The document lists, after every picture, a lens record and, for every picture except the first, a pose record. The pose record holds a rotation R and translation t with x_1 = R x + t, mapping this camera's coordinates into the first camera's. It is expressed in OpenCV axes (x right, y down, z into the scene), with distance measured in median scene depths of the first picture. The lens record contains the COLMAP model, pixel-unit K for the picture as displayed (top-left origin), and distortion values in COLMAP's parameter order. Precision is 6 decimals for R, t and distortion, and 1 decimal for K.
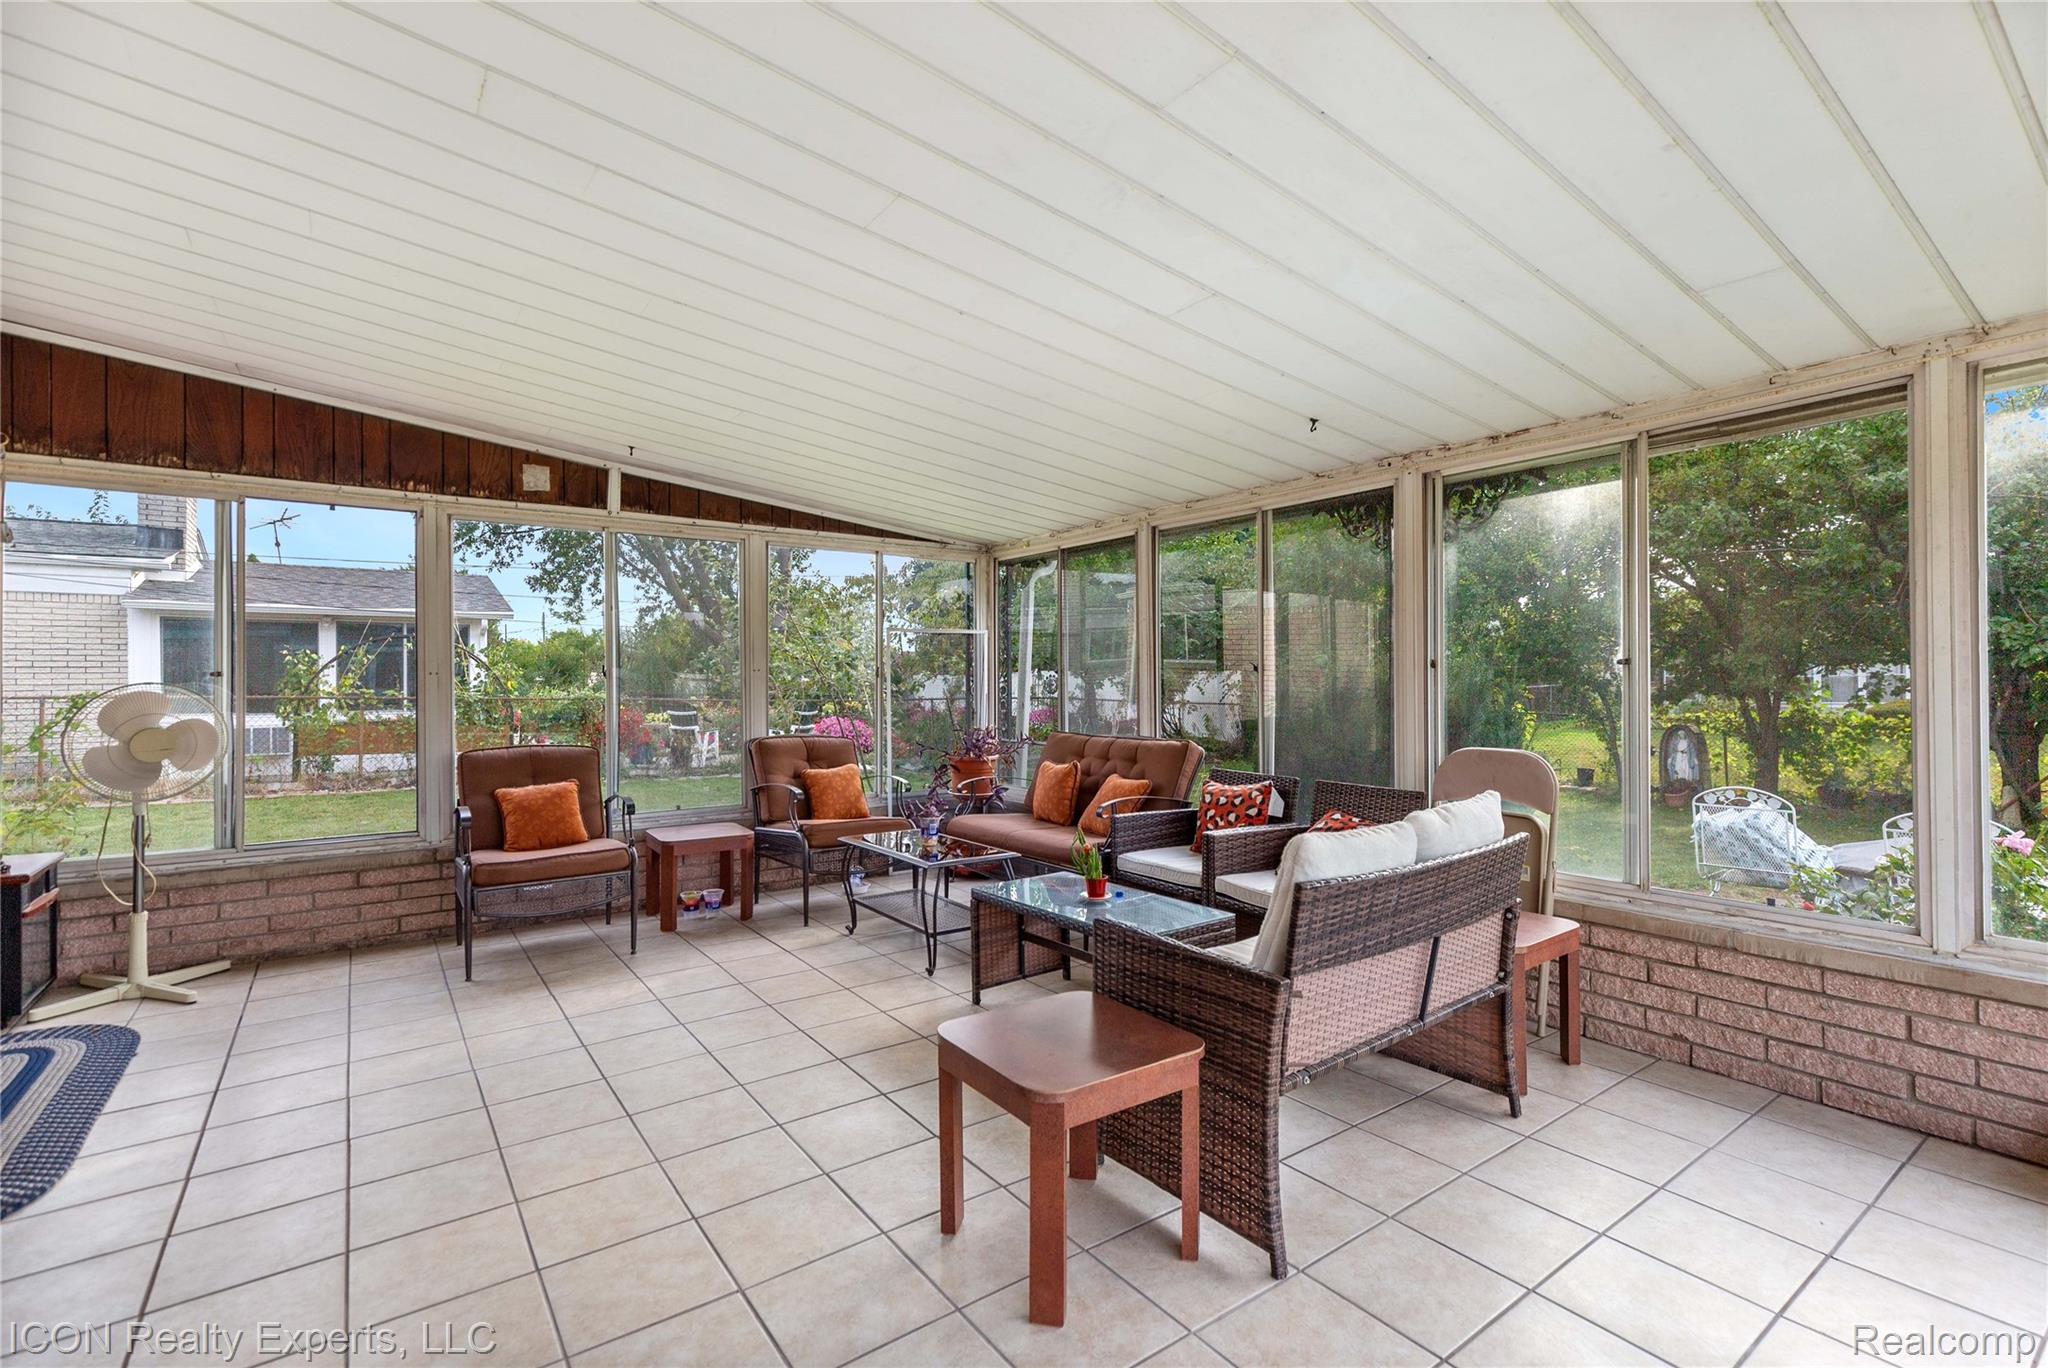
lens RADIAL K [[924.2, 0, 1030.4], [0, 924.2, 678.0], [0, 0, 1]] dist [0.009693, 0.000157]
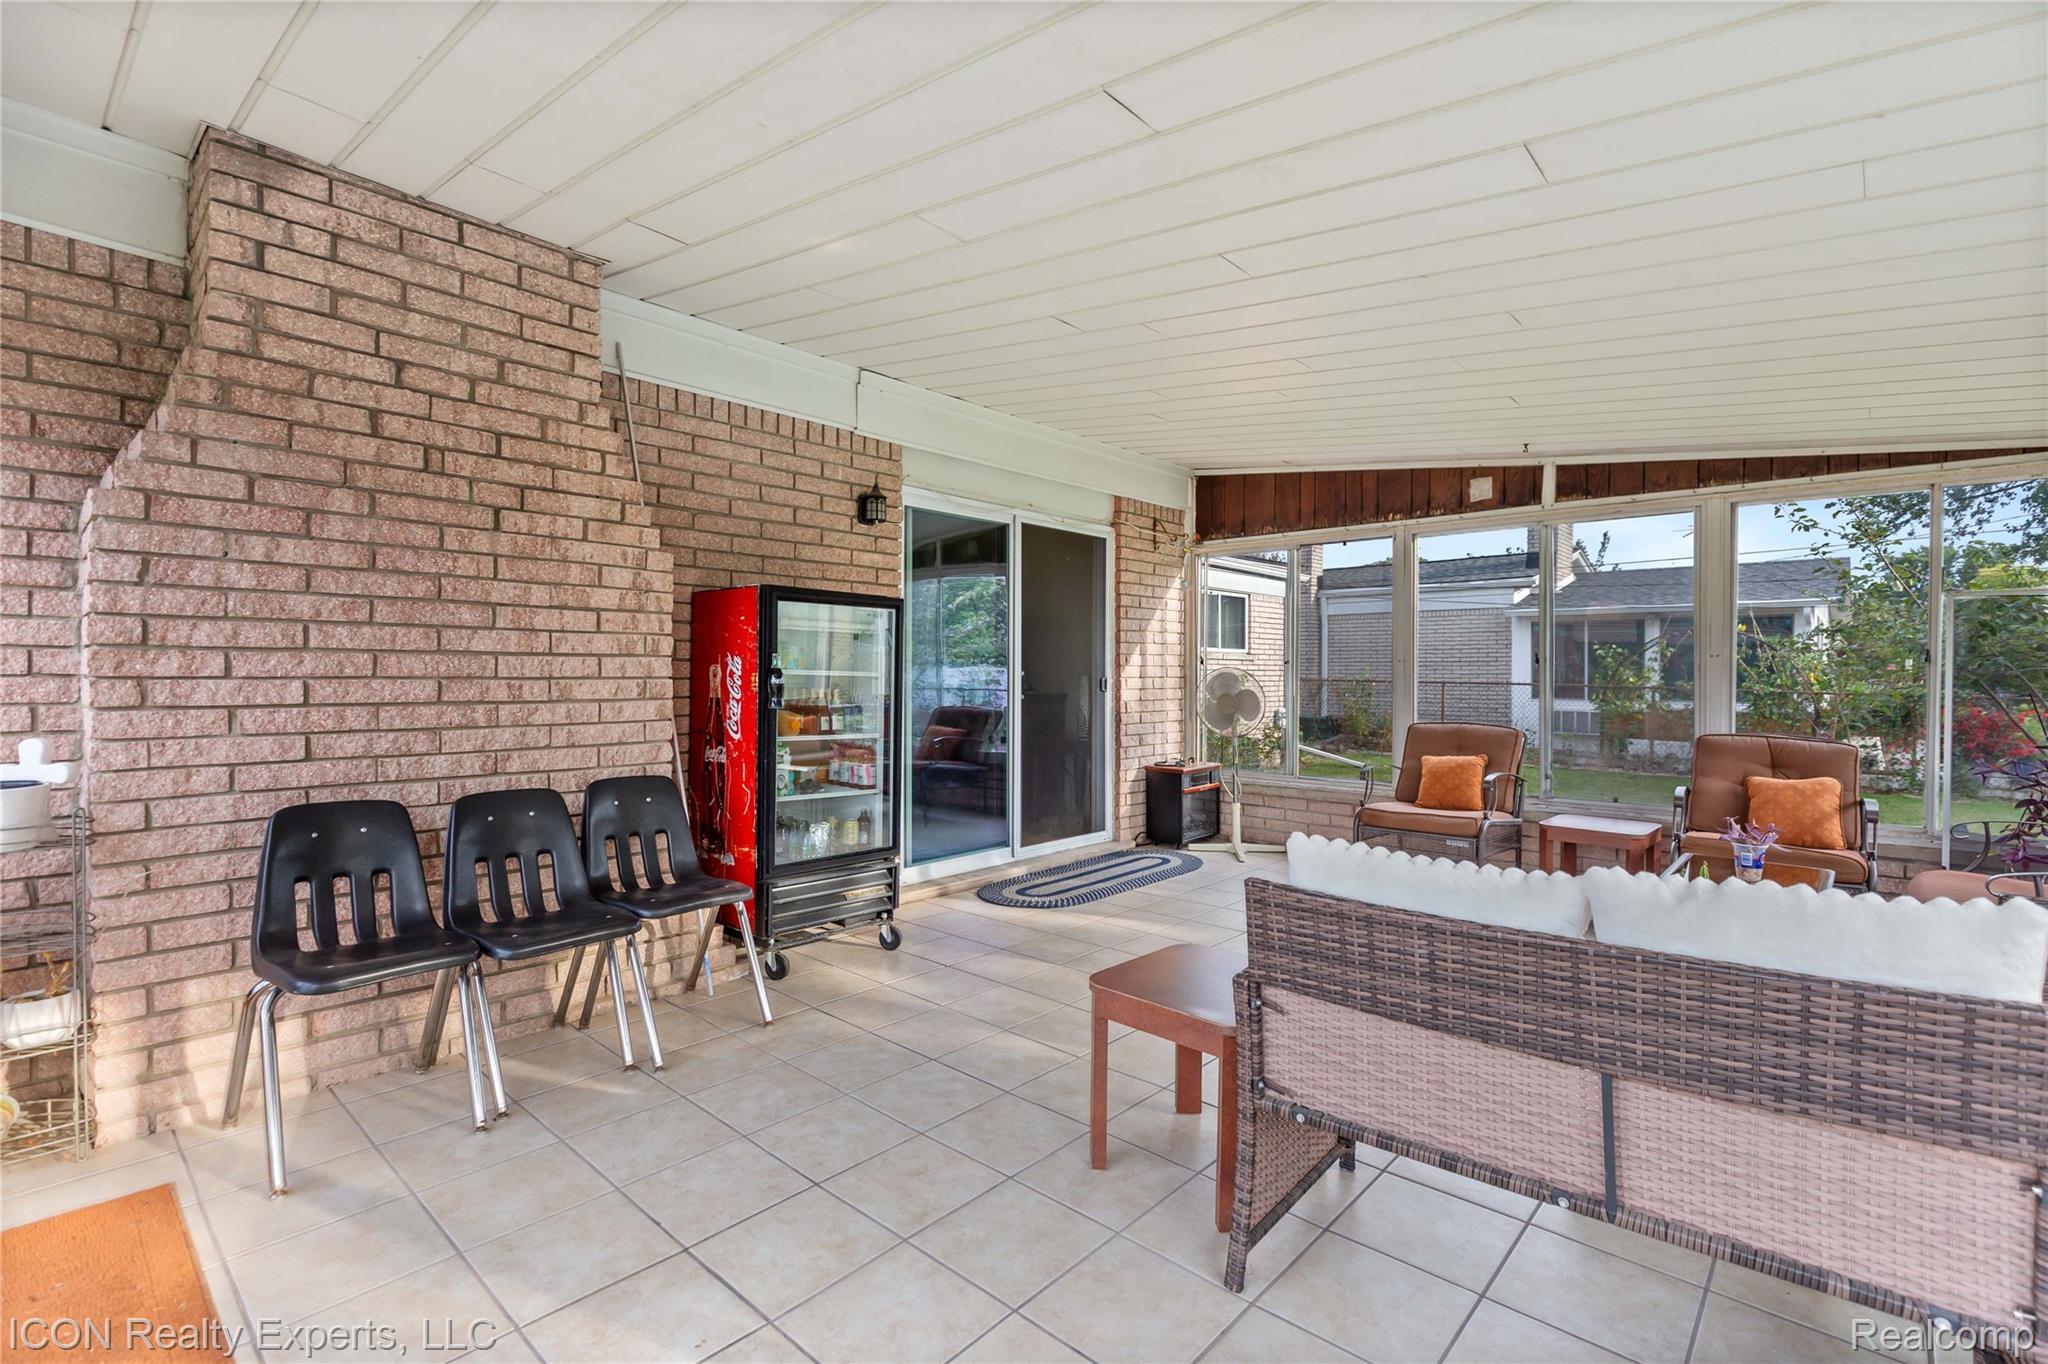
lens RADIAL K [[920.9, 0, 1069.1], [0, 920.9, 684.3], [0, 0, 1]] dist [-0.000327, -0.000126]
pose [[0.225625, 0.016478, -0.974075, 0.442963], [-0.003659, 0.999864, 0.016067, 0.007338], [0.974207, -0.000060, 0.225654, 0.245270]]
